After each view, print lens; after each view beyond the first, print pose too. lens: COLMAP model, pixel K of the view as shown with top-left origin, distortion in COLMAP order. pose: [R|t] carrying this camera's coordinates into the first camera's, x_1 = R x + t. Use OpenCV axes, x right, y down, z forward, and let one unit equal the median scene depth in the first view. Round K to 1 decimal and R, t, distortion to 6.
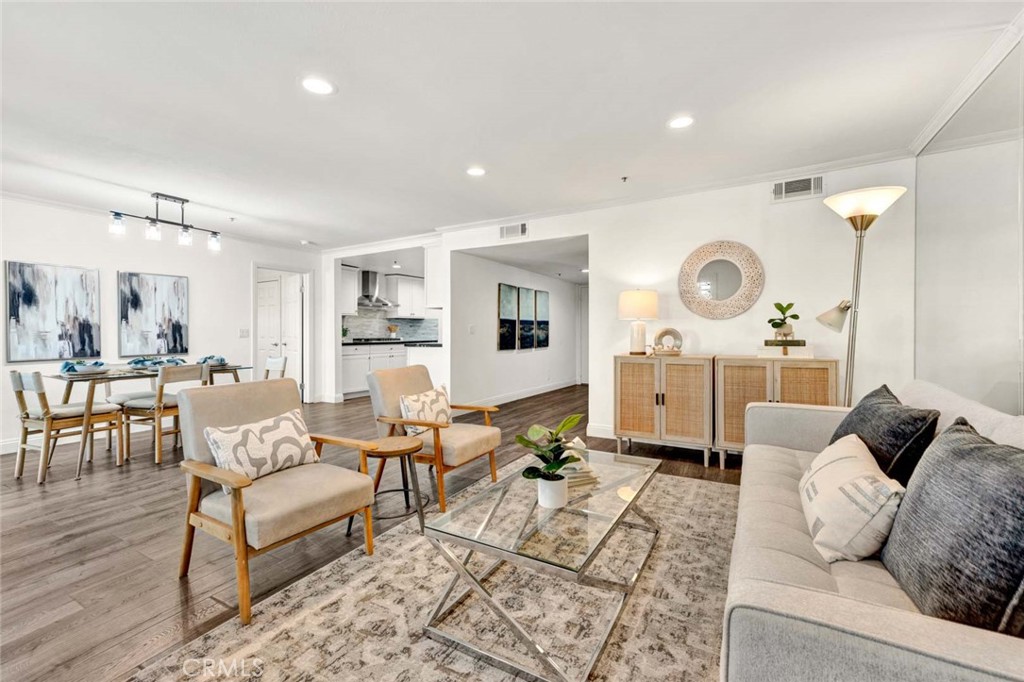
lens RADIAL K [[420.3, 0, 512.0], [0, 420.3, 330.5], [0, 0, 1]] dist [0.028853, -0.001849]
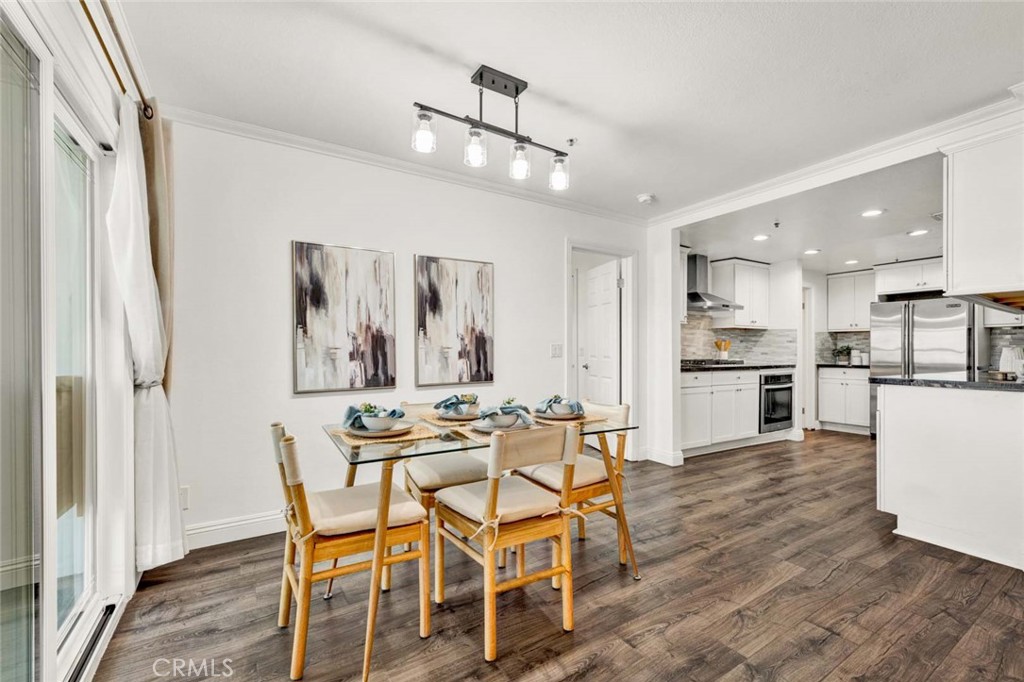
lens RADIAL K [[420.3, 0, 513.3], [0, 420.3, 349.0], [0, 0, 1]] dist [0.028853, -0.001849]
pose [[0.890336, 0.003683, -0.455288, -0.507869], [-0.002365, 0.999991, 0.003466, 0.001834], [0.455297, -0.002009, 0.890337, 0.515464]]
